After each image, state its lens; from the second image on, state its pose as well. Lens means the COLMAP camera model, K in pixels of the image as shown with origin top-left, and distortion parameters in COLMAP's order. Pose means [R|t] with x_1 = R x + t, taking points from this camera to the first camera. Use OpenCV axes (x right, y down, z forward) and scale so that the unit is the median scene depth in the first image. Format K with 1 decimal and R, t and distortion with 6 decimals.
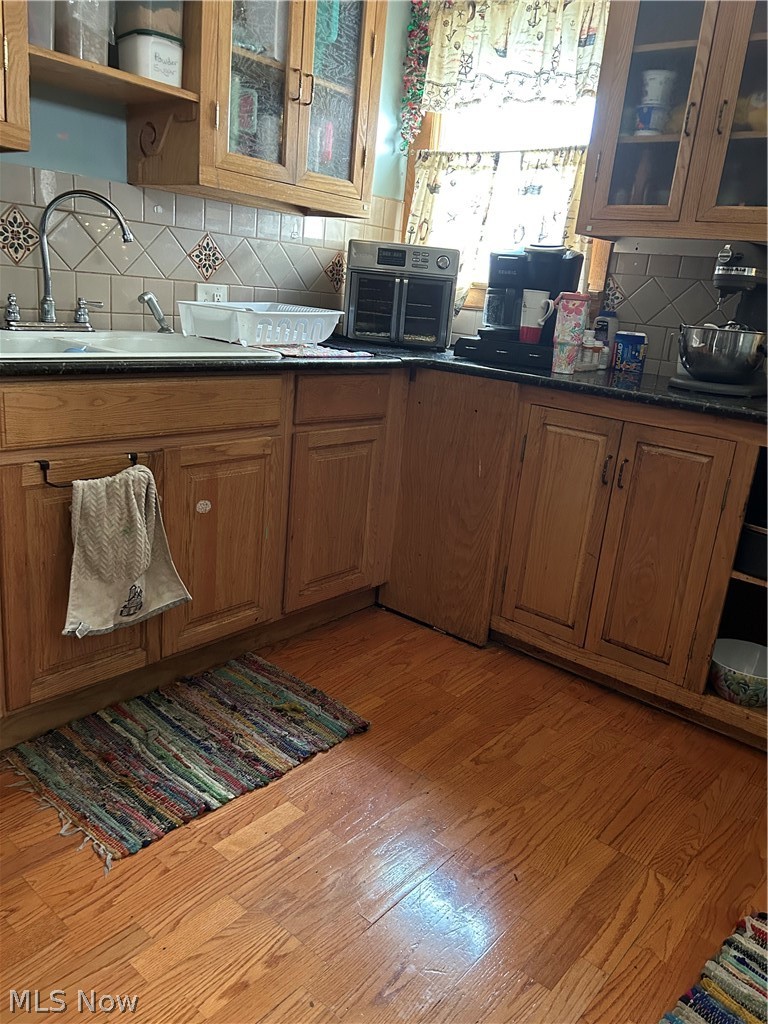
lens RADIAL K [[772.4, 0, 384.0], [0, 772.4, 512.0], [0, 0, 1]] dist [0.007890, -0.003552]
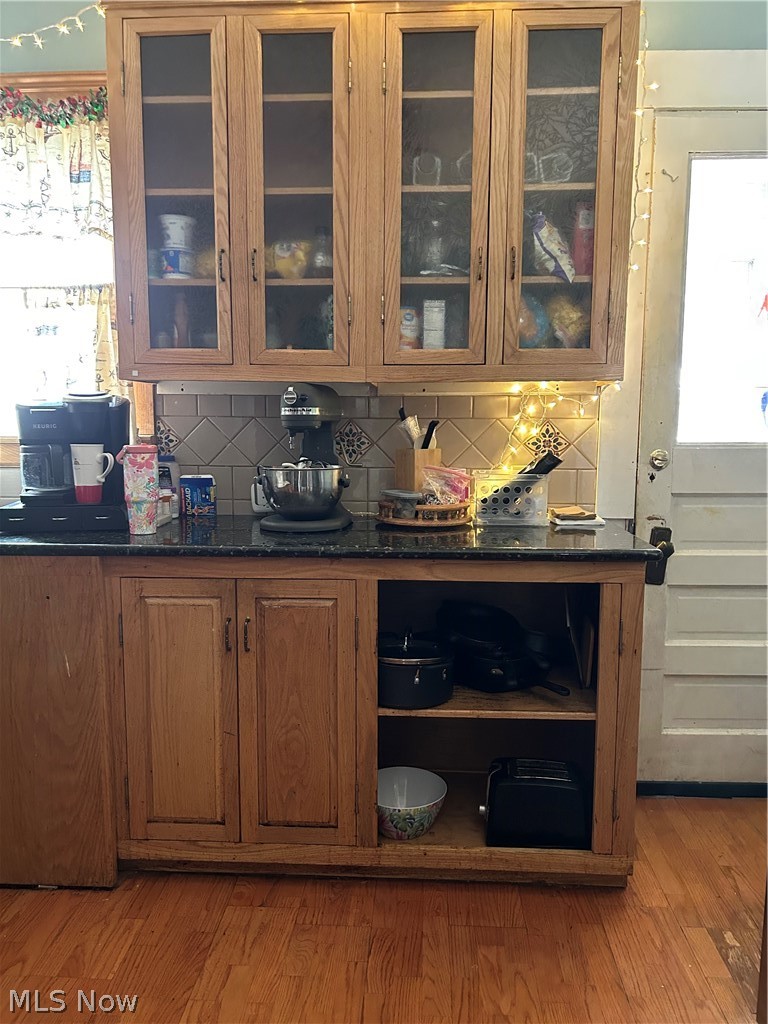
lens RADIAL K [[776.2, 0, 384.0], [0, 776.2, 512.0], [0, 0, 1]] dist [0.070123, -0.080149]
pose [[0.798363, -0.154656, 0.581978, -0.065370], [0.236809, 0.969223, -0.067294, -0.082083], [-0.553659, 0.191543, 0.810415, 0.130621]]
